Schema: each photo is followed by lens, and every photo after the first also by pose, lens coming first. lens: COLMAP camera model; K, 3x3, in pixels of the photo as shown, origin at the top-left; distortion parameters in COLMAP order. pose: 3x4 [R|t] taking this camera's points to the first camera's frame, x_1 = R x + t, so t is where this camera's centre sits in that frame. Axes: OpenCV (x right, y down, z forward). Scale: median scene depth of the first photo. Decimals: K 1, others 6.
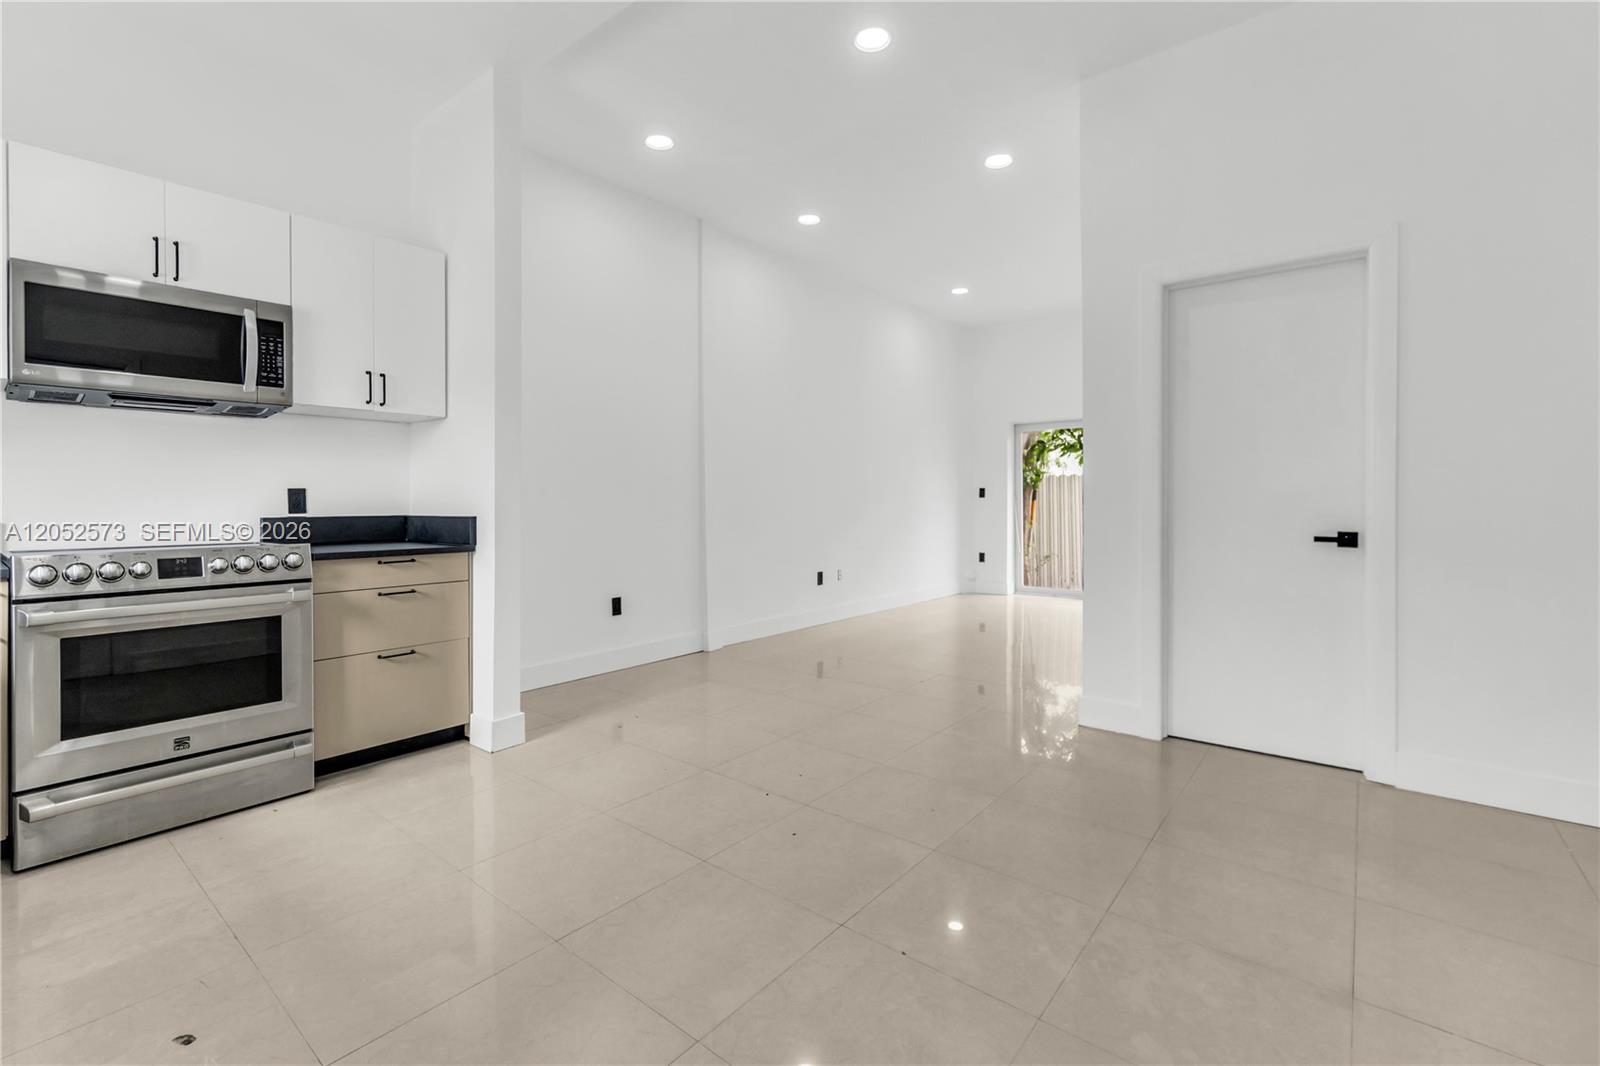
lens RADIAL K [[704.7, 0, 790.4], [0, 704.7, 505.3], [0, 0, 1]] dist [0.000125, 0.000101]
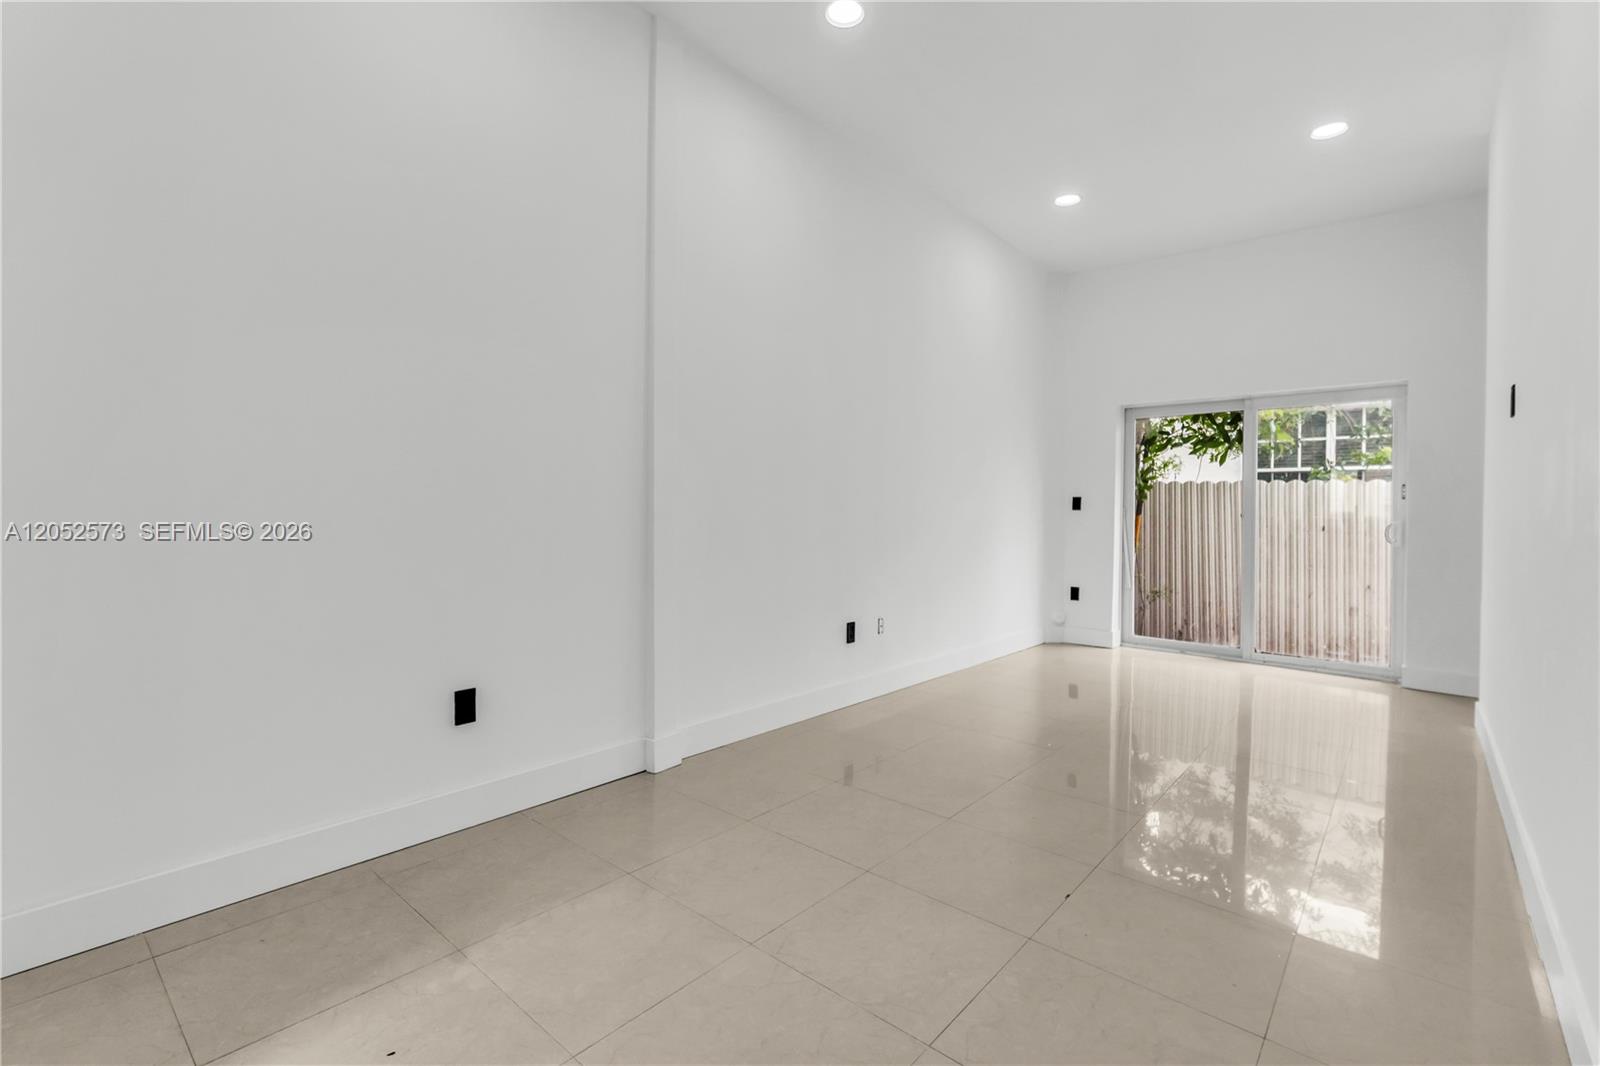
lens RADIAL K [[717.1, 0, 790.7], [0, 717.1, 517.5], [0, 0, 1]] dist [0.001318, 0.000038]
pose [[0.999346, 0.017826, -0.031471, 0.014286], [-0.017661, 0.999829, 0.005506, -0.006733], [0.031564, -0.004946, 0.999490, 0.760008]]
